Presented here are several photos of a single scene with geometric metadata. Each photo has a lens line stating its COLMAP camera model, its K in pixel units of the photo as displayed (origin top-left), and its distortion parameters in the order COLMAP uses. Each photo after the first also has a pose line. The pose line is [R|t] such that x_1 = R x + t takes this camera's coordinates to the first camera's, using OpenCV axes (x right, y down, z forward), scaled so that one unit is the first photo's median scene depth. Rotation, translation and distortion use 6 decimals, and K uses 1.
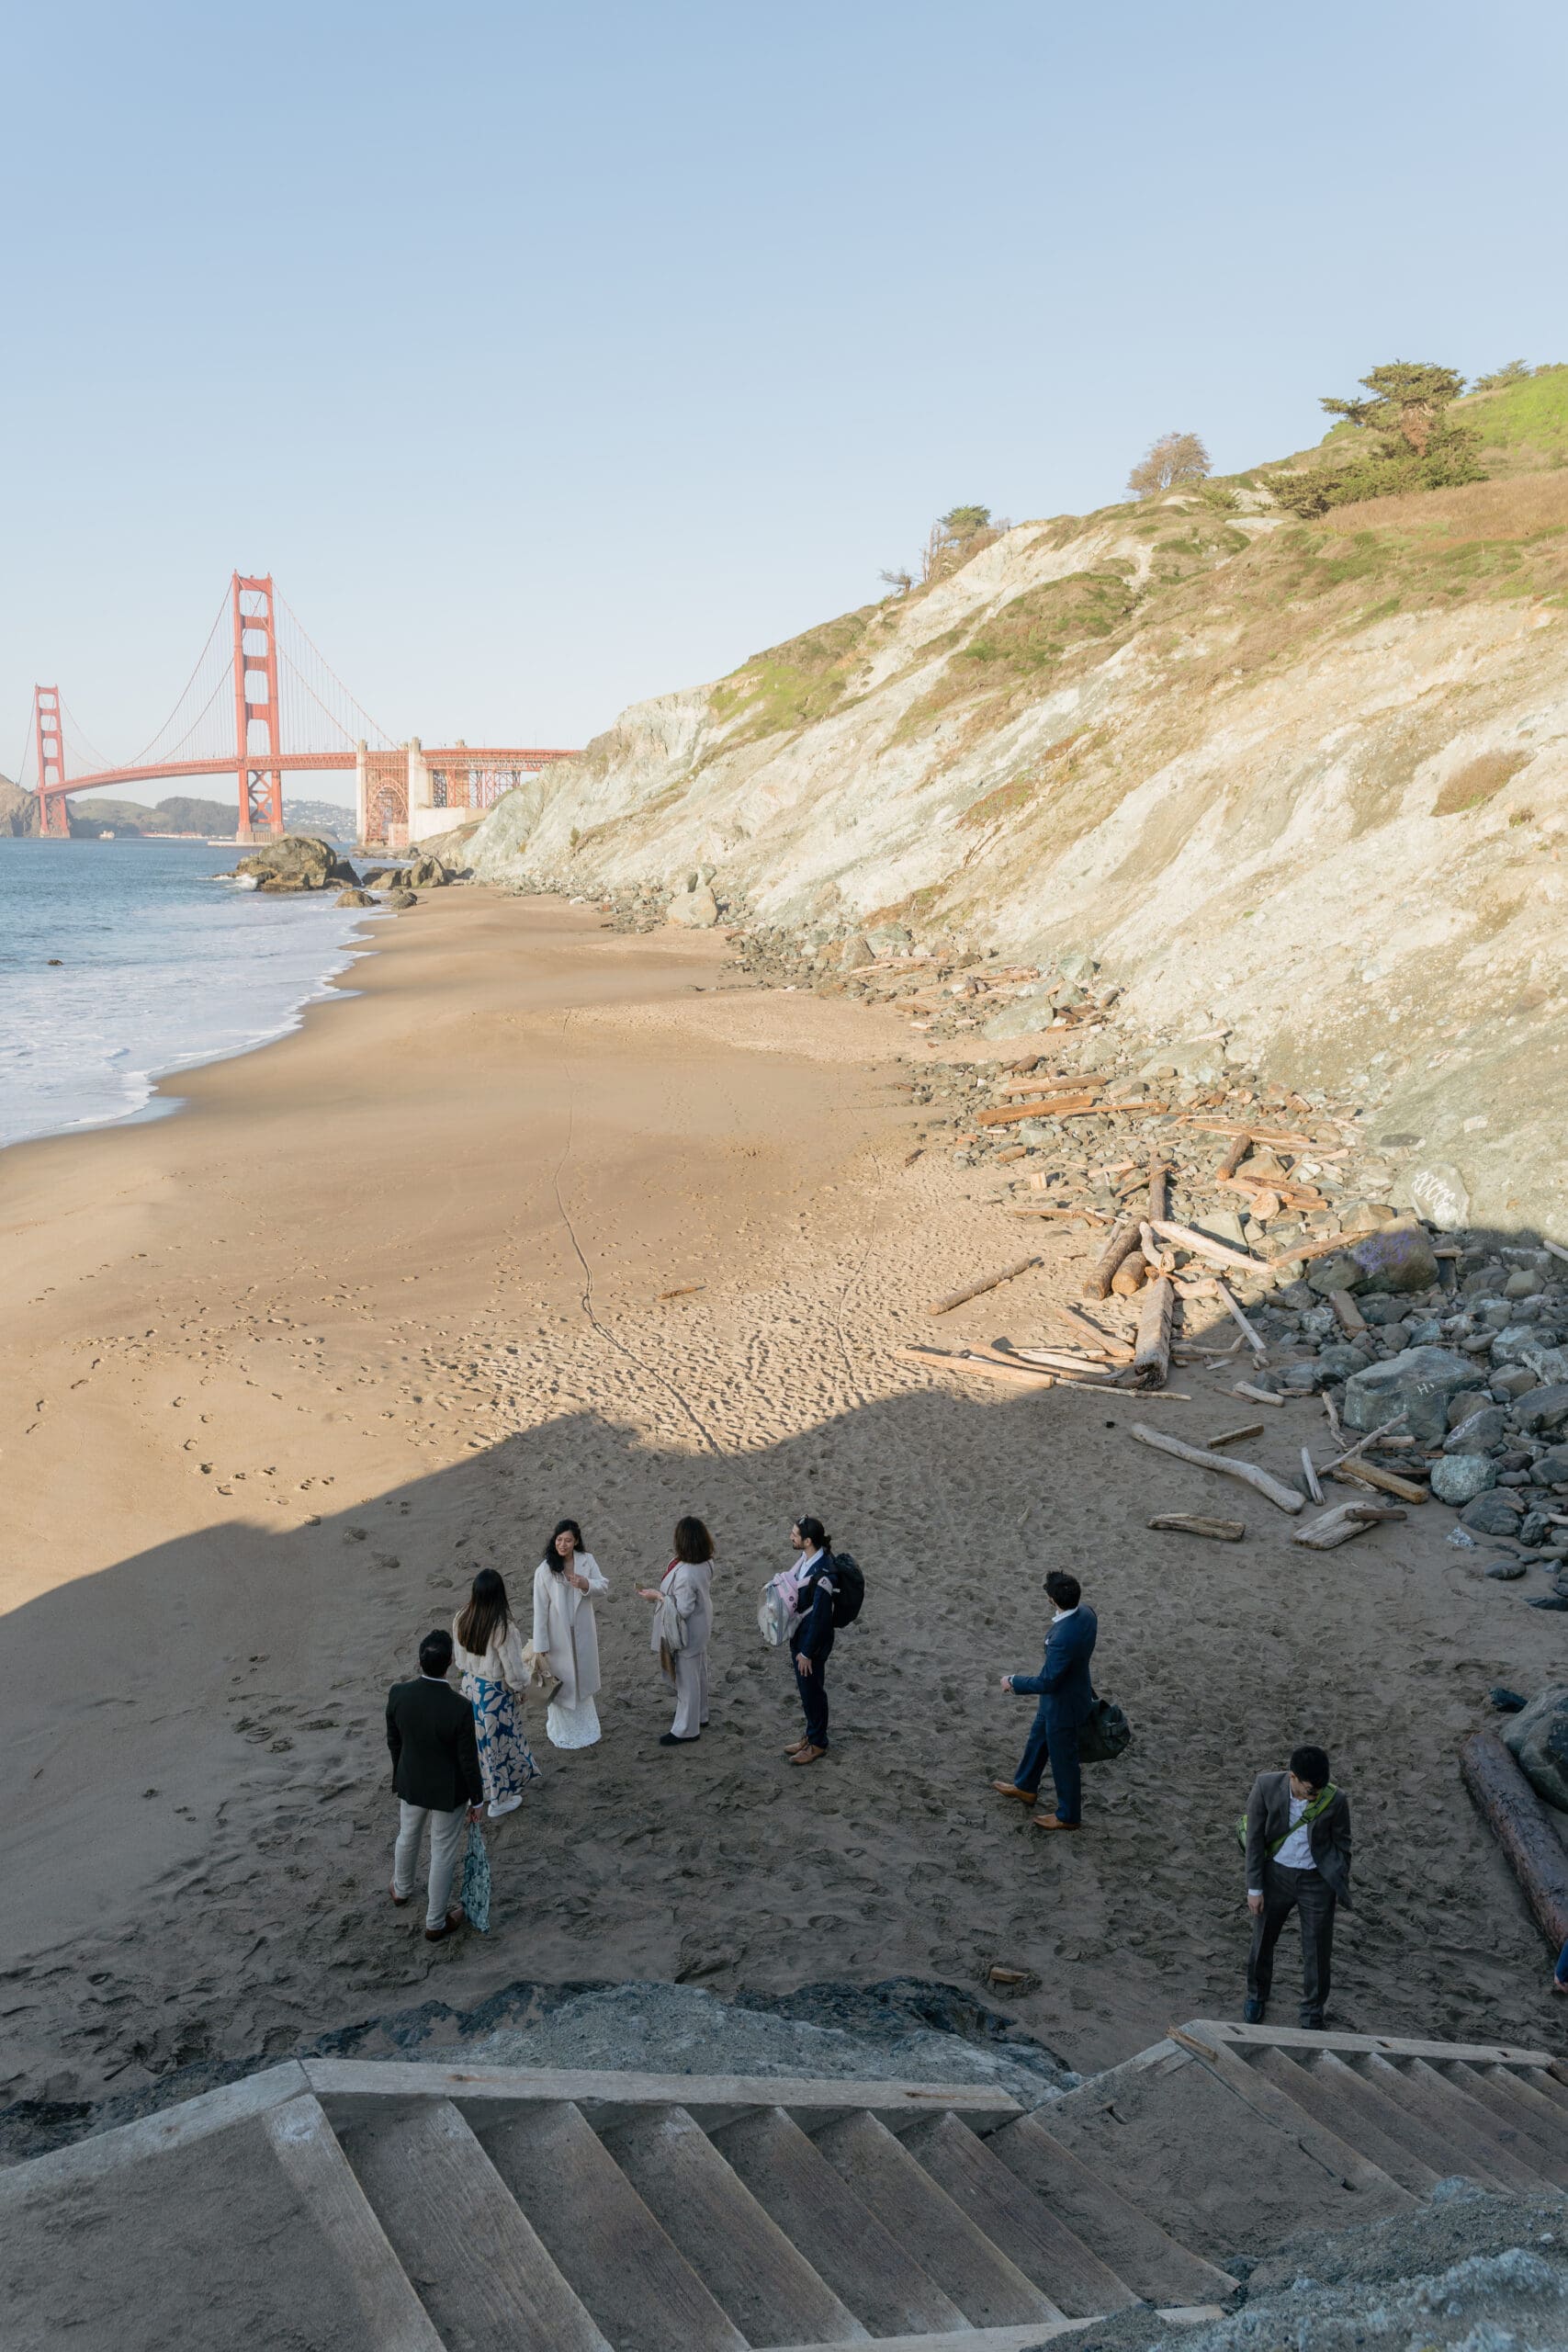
lens RADIAL K [[1600.9, 0, 805.5], [0, 1600.9, 1140.7], [0, 0, 1]] dist [-0.007170, 0.001050]
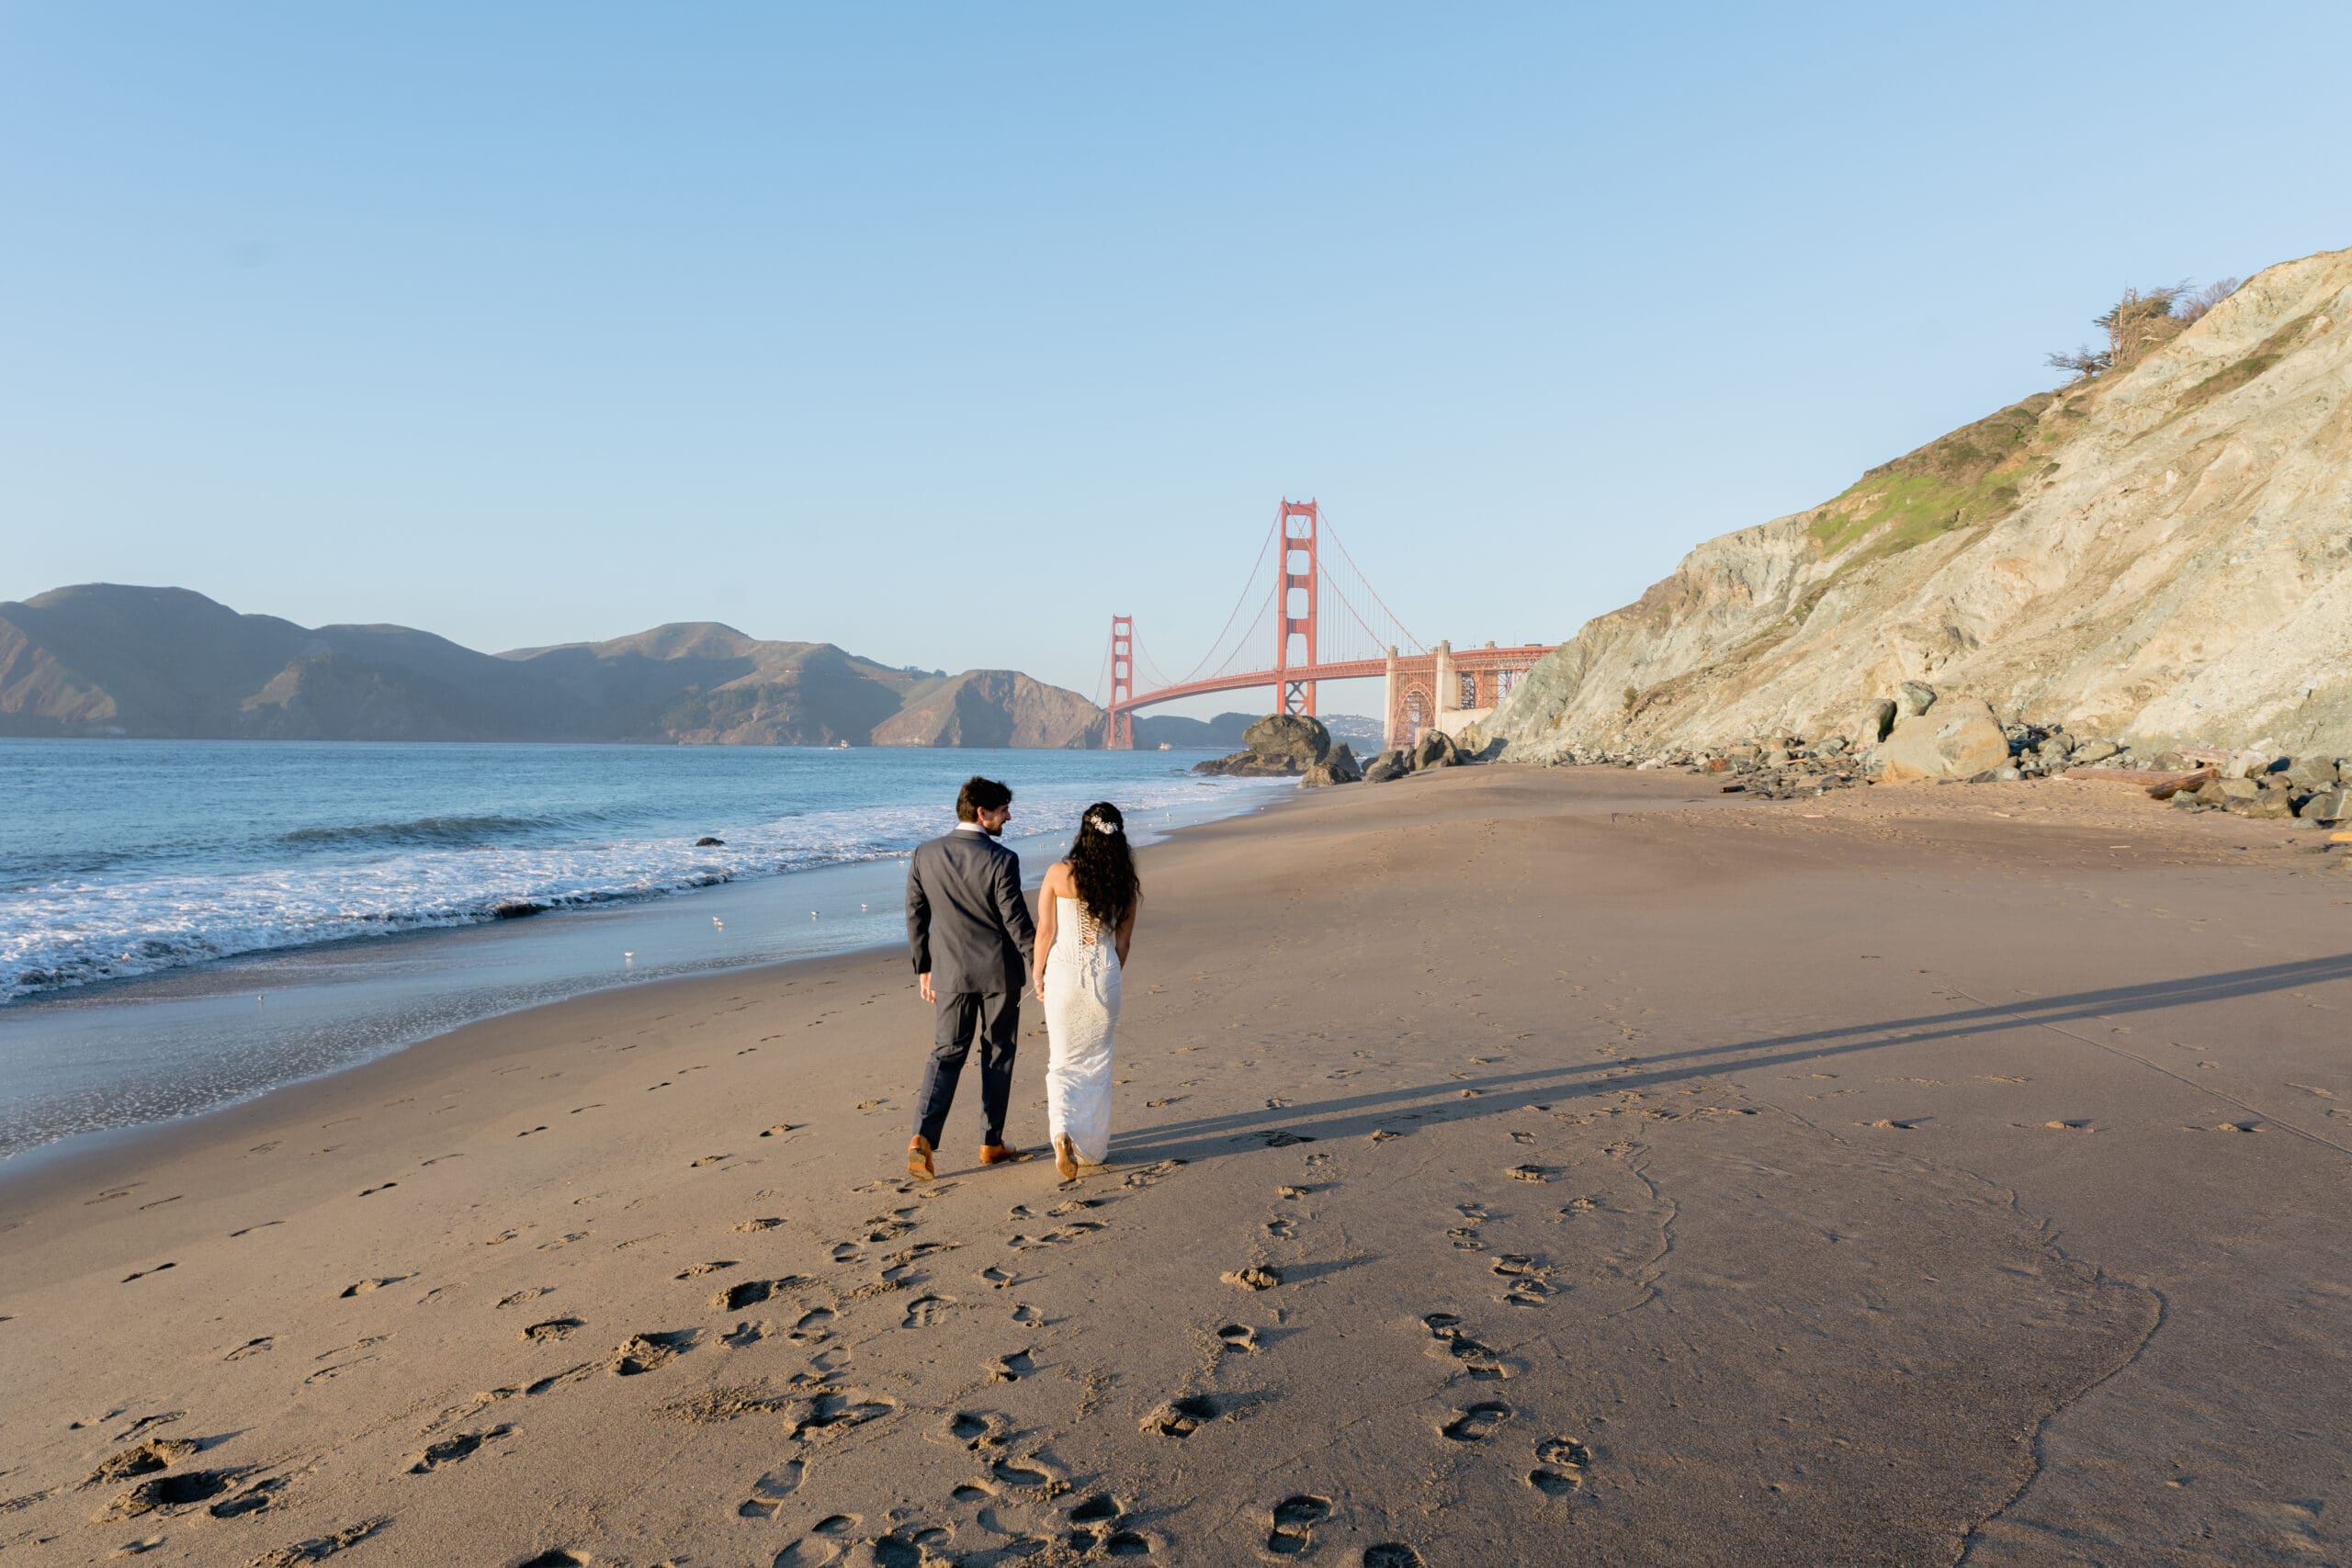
lens RADIAL K [[1600.9, 0, 1173.2], [0, 1600.9, 791.0], [0, 0, 1]] dist [-0.007170, 0.001050]
pose [[0.919457, -0.002061, -0.393185, -0.039406], [-0.060601, 0.987295, -0.146890, -0.021530], [0.388492, 0.158886, 0.907650, 0.209651]]
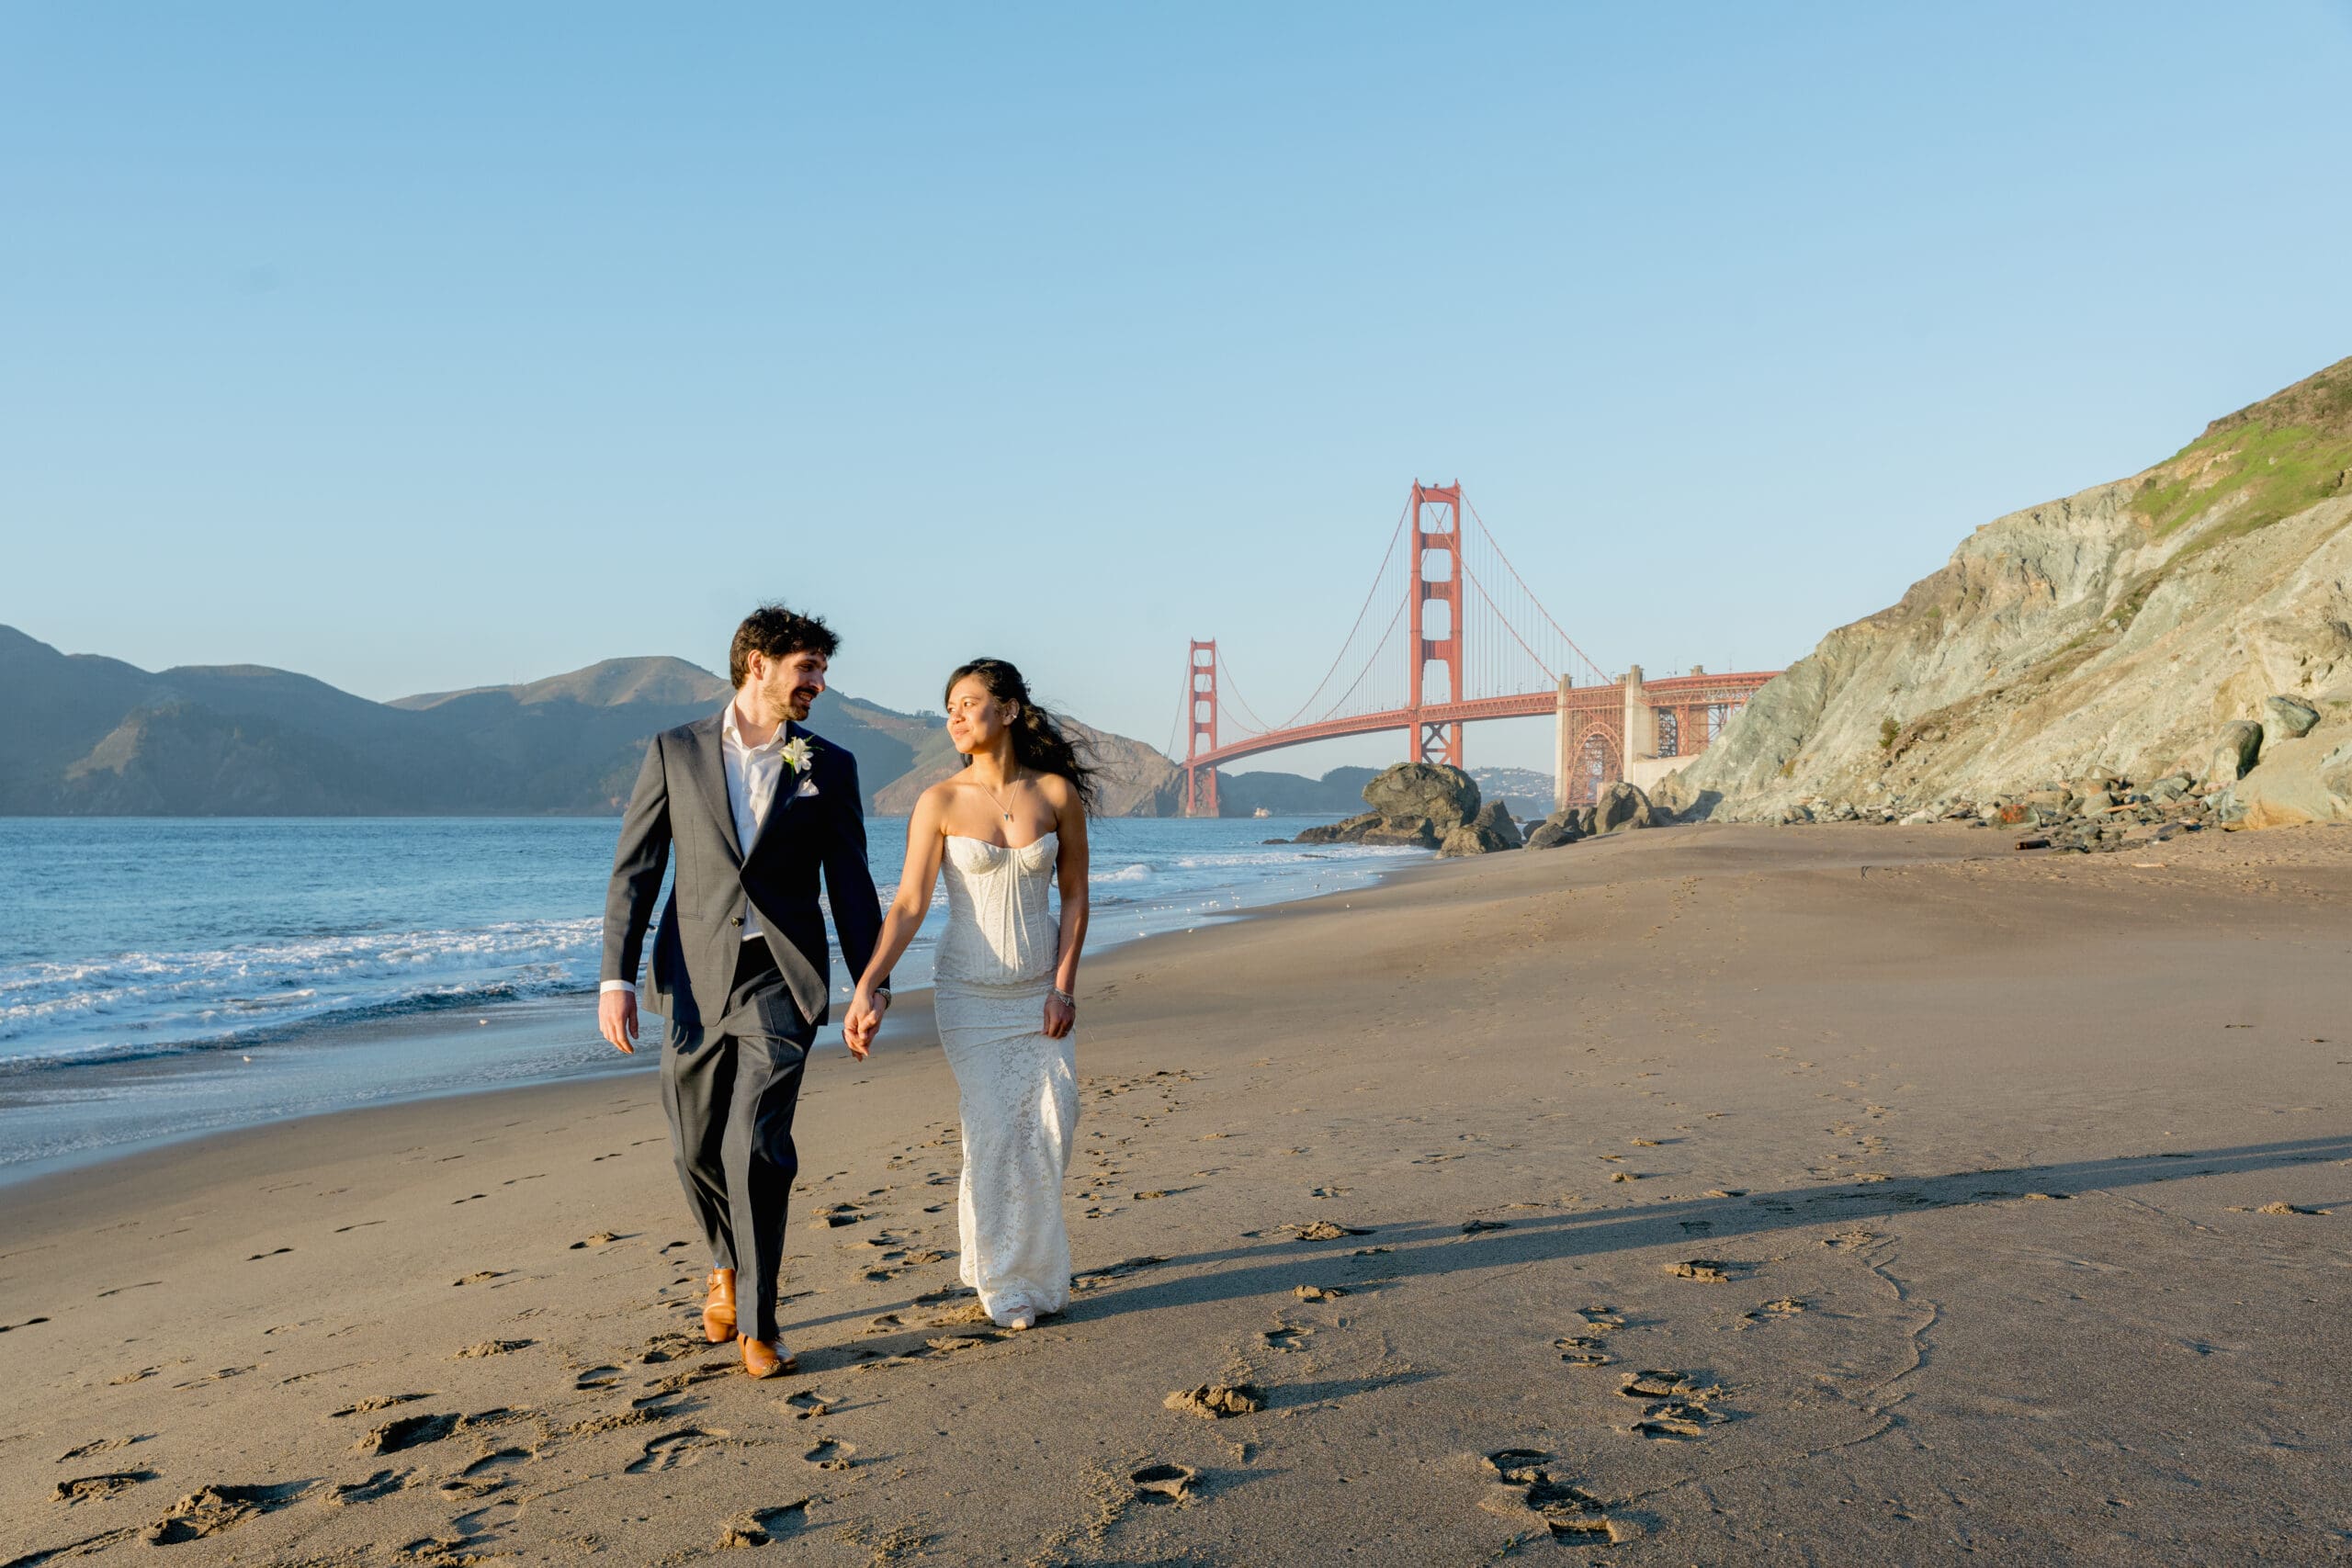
lens RADIAL K [[2128.2, 0, 1157.2], [0, 2128.2, 810.9], [0, 0, 1]] dist [-0.005234, 0.014383]
pose [[0.896578, -0.023736, -0.442249, -0.039552], [-0.058947, 0.983283, -0.172278, -0.020313], [0.438945, 0.180530, 0.880191, 0.213391]]
